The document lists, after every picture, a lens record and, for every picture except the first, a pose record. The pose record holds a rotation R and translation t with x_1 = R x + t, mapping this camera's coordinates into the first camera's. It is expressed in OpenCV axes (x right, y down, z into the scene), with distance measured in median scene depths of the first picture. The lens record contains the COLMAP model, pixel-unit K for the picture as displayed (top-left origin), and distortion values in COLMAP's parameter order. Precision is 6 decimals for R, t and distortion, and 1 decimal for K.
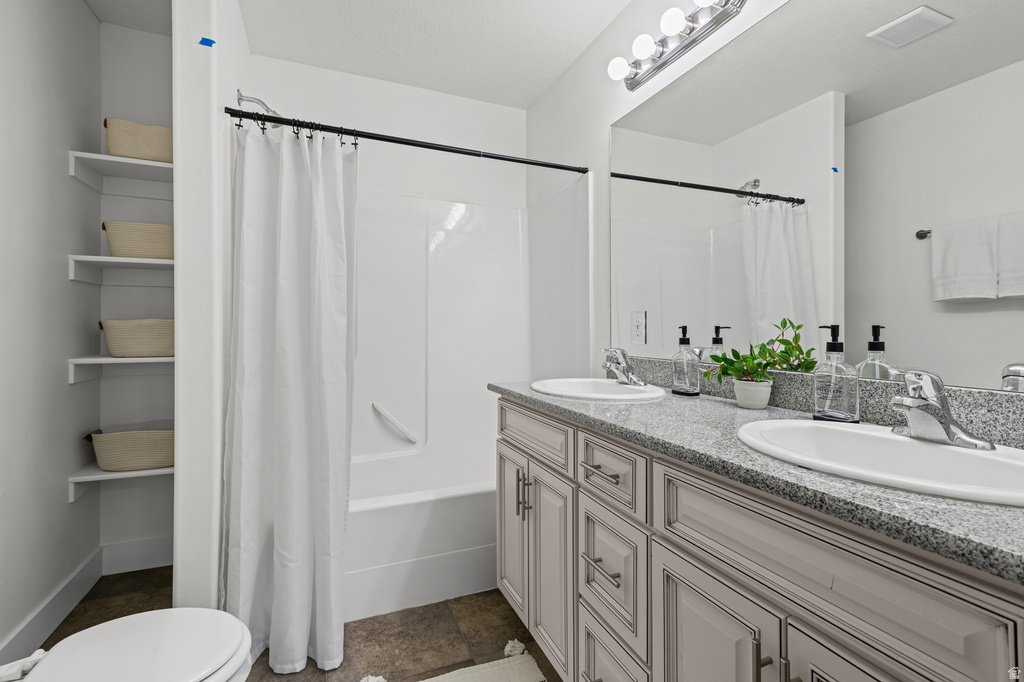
lens RADIAL K [[464.3, 0, 508.8], [0, 464.3, 325.2], [0, 0, 1]] dist [0.037318, -0.022180]
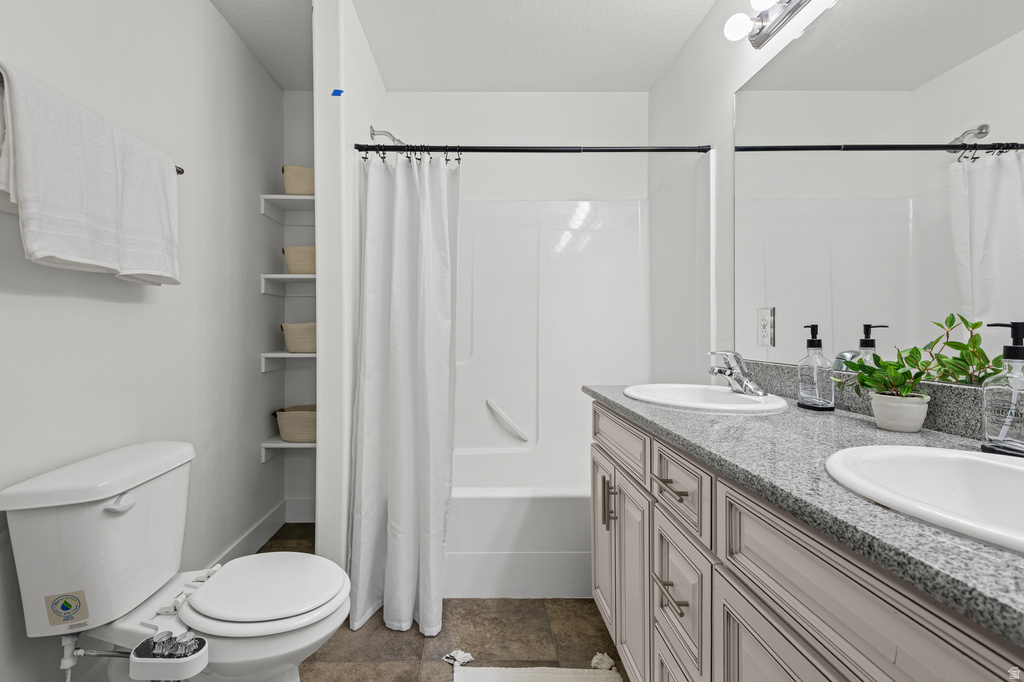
lens RADIAL K [[468.5, 0, 477.3], [0, 468.5, 329.2], [0, 0, 1]] dist [0.030381, -0.011565]
pose [[0.926107, -0.004031, -0.377239, 0.139506], [0.006052, 0.999973, 0.004172, 0.002097], [0.377212, -0.006147, 0.926107, 0.009969]]
